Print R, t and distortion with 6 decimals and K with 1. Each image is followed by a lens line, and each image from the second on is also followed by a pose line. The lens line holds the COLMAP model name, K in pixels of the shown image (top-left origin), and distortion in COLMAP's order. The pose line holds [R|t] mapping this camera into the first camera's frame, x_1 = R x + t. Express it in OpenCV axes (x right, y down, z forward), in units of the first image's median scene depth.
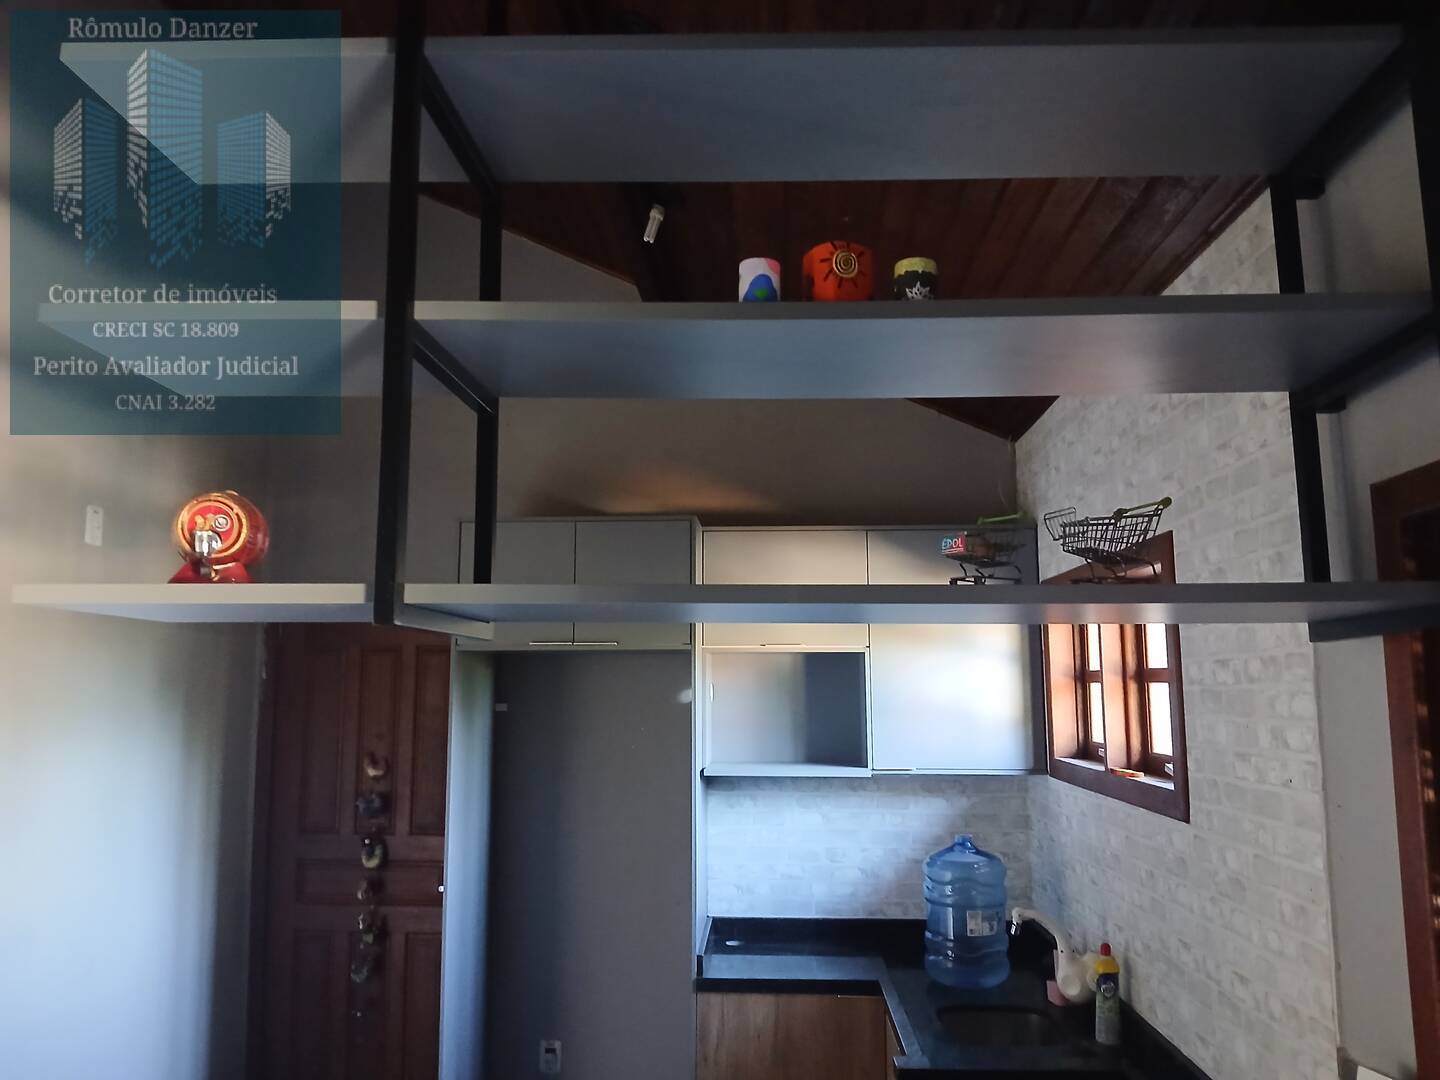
lens RADIAL K [[1106.5, 0, 720.0], [0, 1106.5, 540.0], [0, 0, 1]] dist [0.105419, -0.205823]
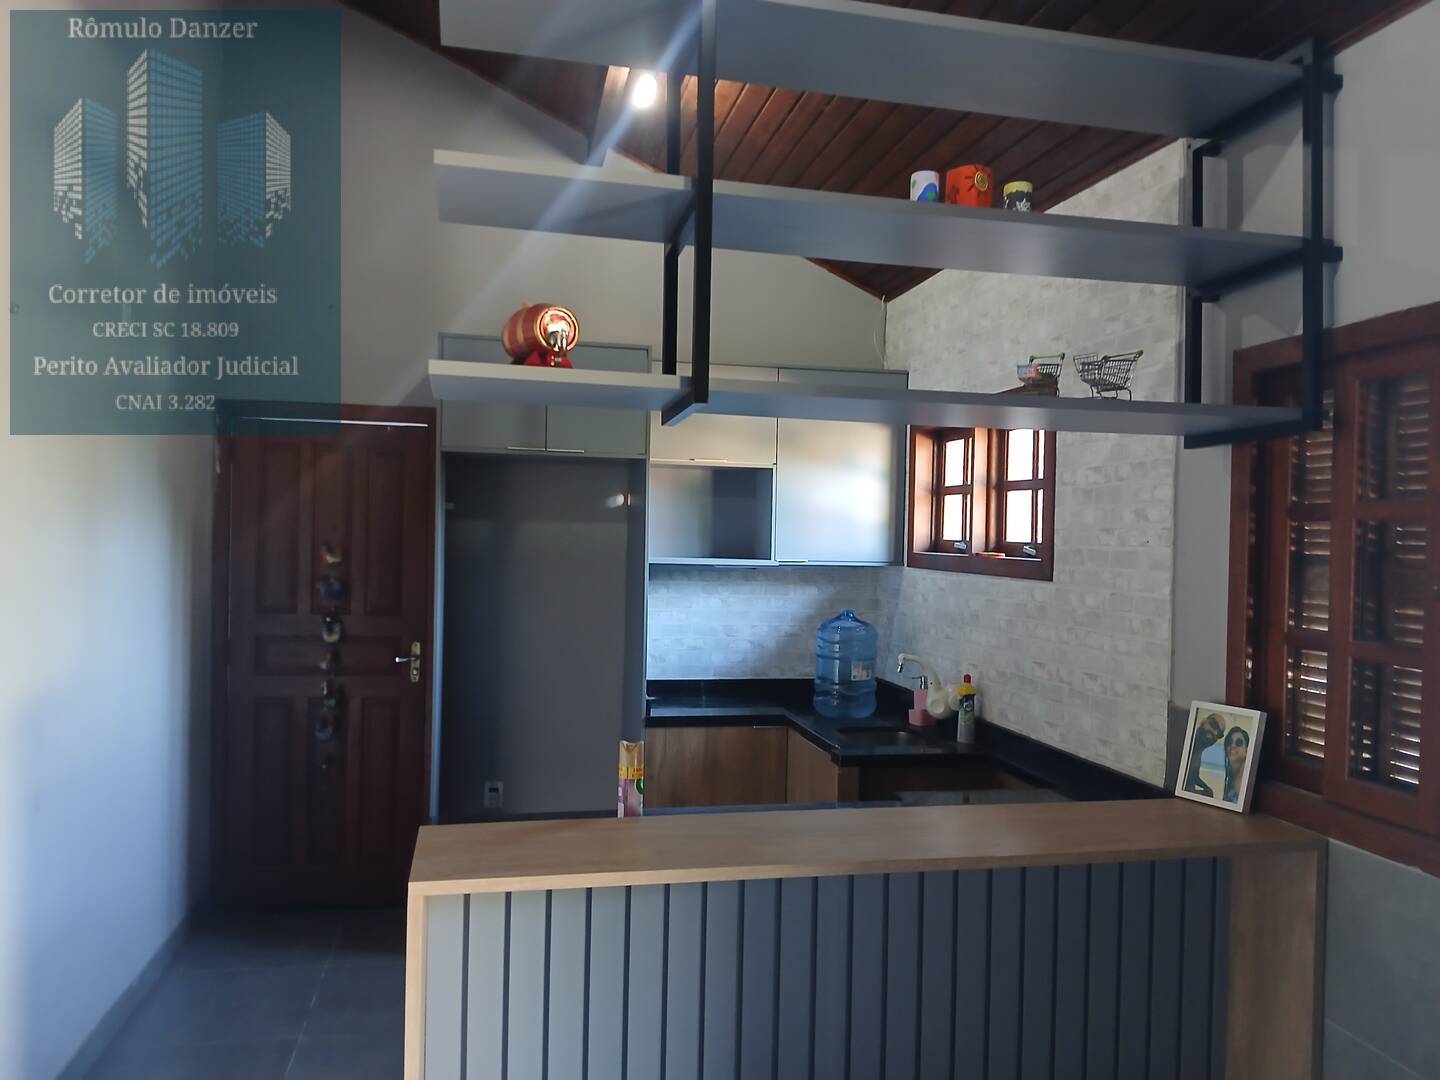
lens RADIAL K [[1106.5, 0, 720.0], [0, 1106.5, 540.0], [0, 0, 1]] dist [0.105419, -0.205823]
pose [[0.966099, 0.020357, 0.257367, -0.262866], [-0.055871, 0.989748, 0.131442, 0.024067], [-0.252053, -0.141365, 0.957332, -0.189318]]
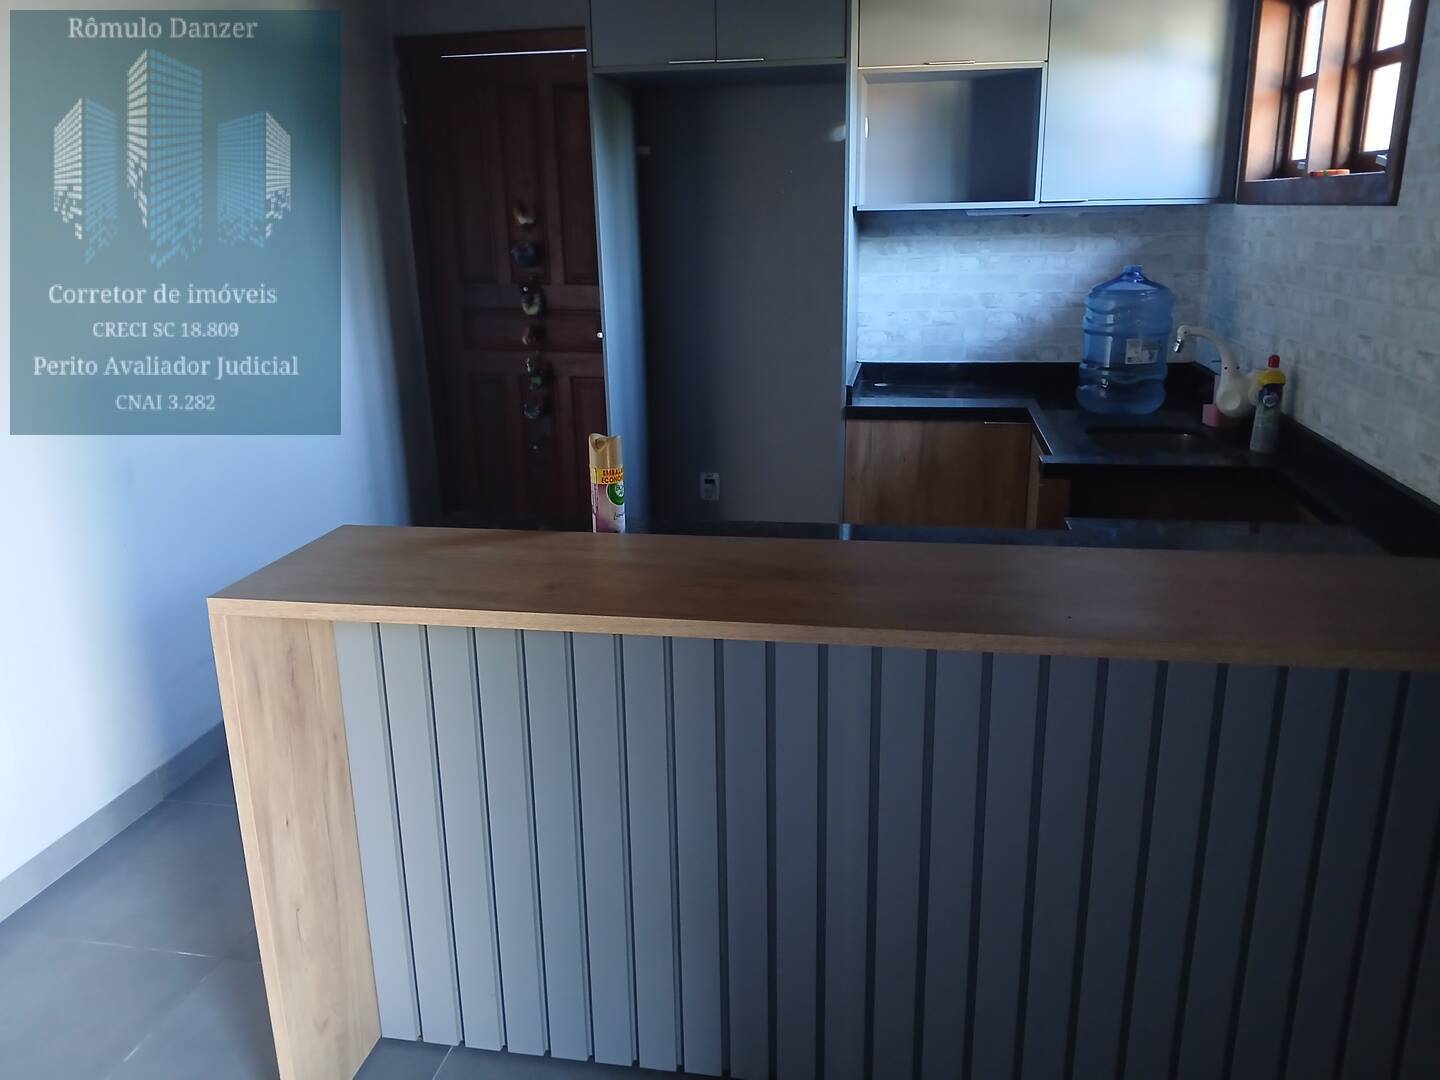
lens RADIAL K [[1106.5, 0, 720.0], [0, 1106.5, 540.0], [0, 0, 1]] dist [0.105419, -0.205823]
pose [[0.991720, 0.021791, -0.126560, -0.003744], [0.031283, 0.914821, 0.402647, 0.084964], [0.124554, -0.403272, 0.906564, 0.000901]]
